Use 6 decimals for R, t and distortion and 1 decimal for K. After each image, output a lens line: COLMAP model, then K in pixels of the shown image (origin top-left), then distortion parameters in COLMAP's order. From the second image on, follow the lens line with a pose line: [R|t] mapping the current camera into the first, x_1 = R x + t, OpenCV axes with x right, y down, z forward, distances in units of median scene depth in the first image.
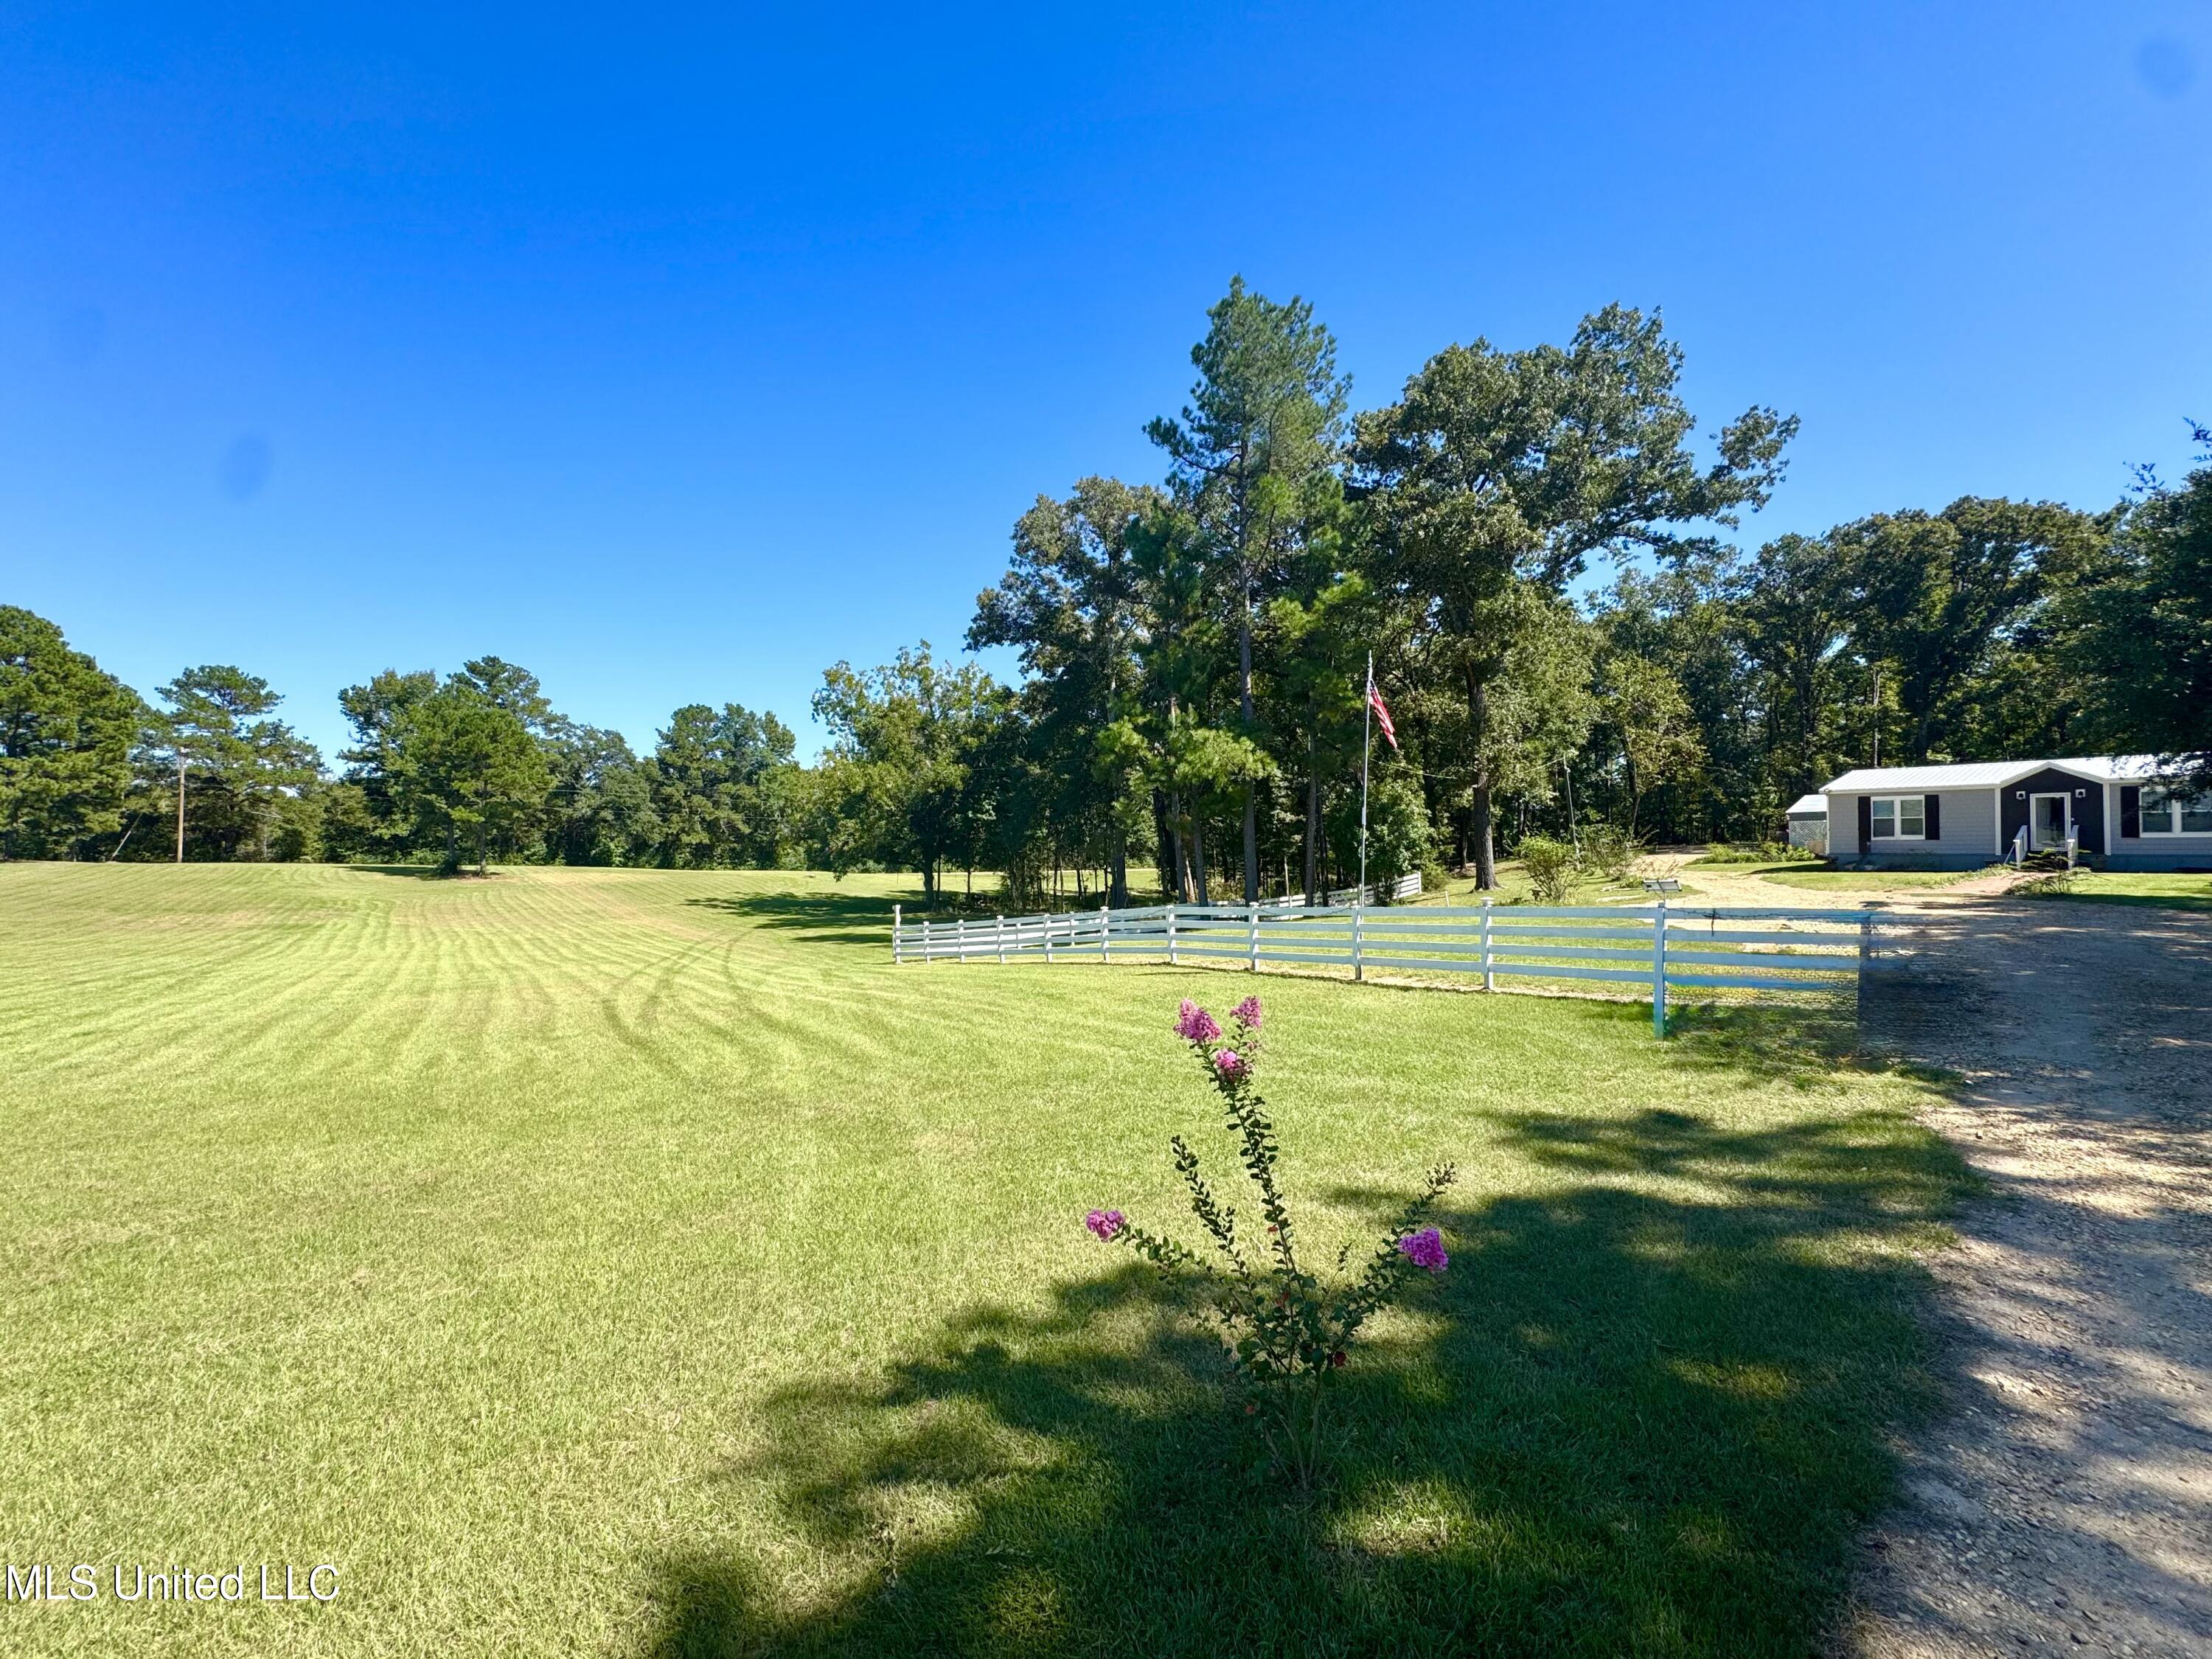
lens RADIAL K [[884.7, 0, 1107.0], [0, 884.7, 826.5], [0, 0, 1]] dist [-0.001901, 0.000878]
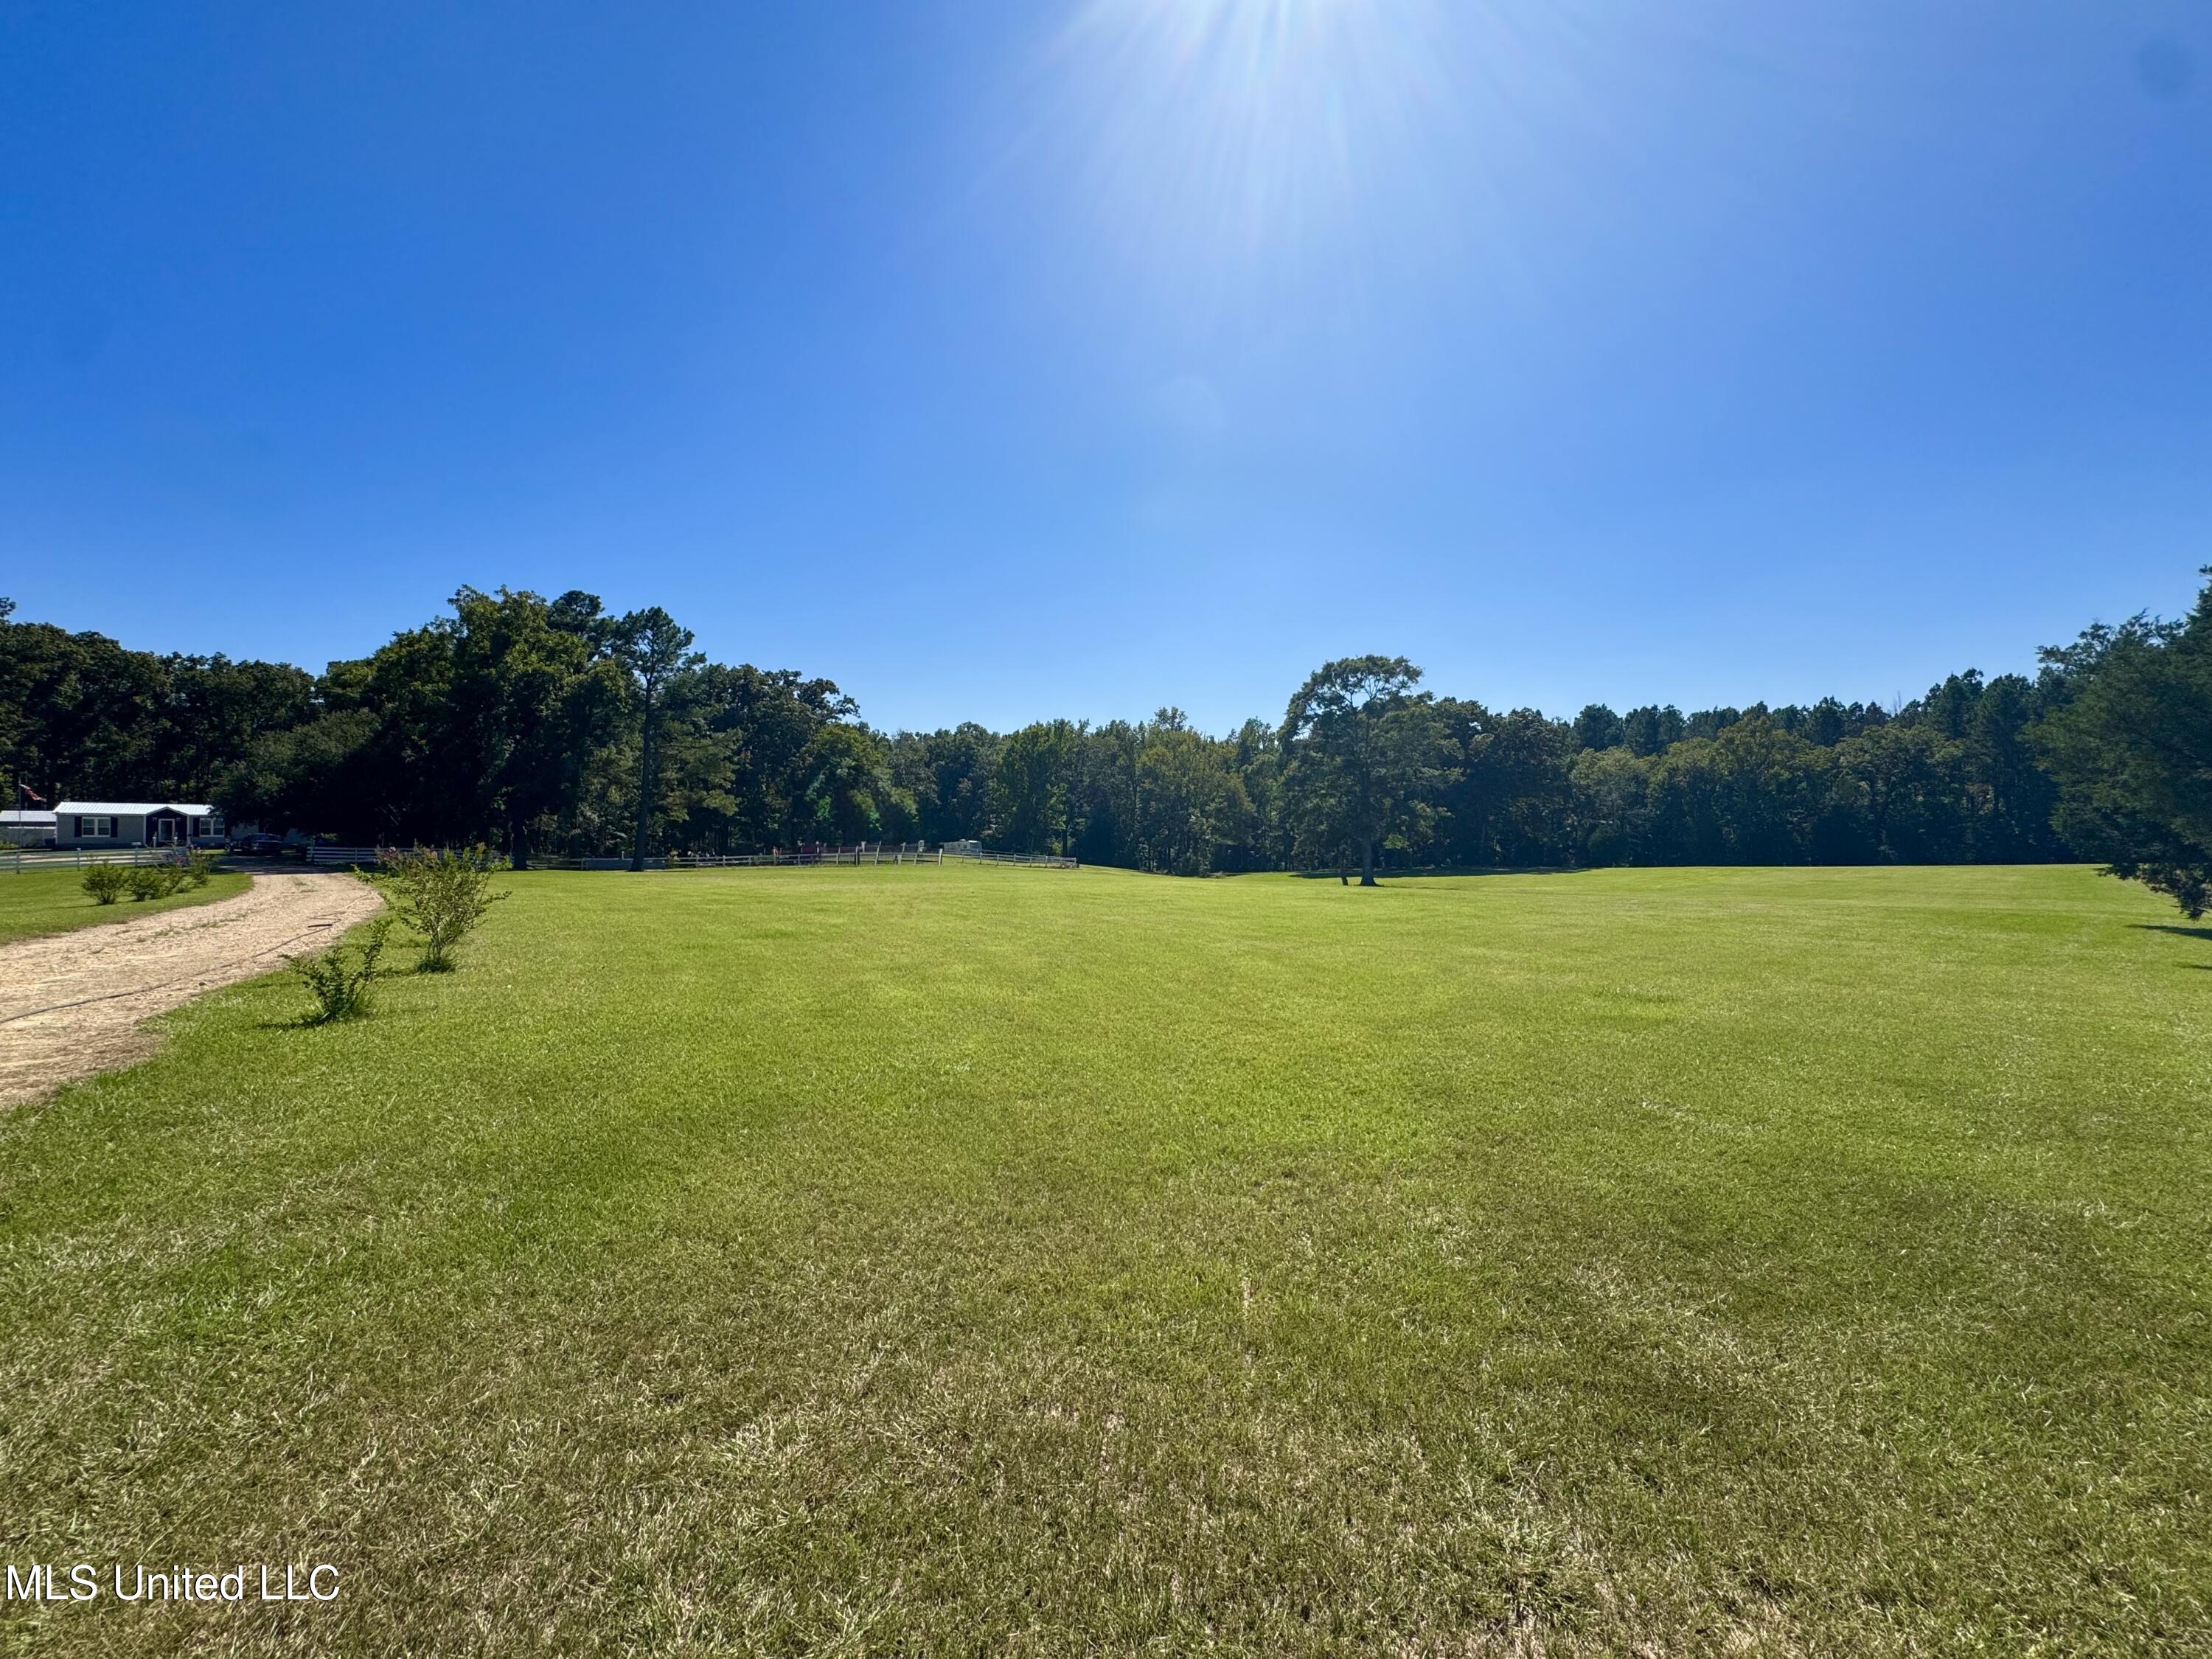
lens RADIAL K [[884.7, 0, 1098.4], [0, 884.7, 832.9], [0, 0, 1]] dist [-0.001901, 0.000878]
pose [[-0.130946, 0.011521, 0.991323, -1.625554], [-0.020959, 0.999677, -0.014387, -0.014862], [-0.991168, -0.022661, -0.130662, -1.191824]]
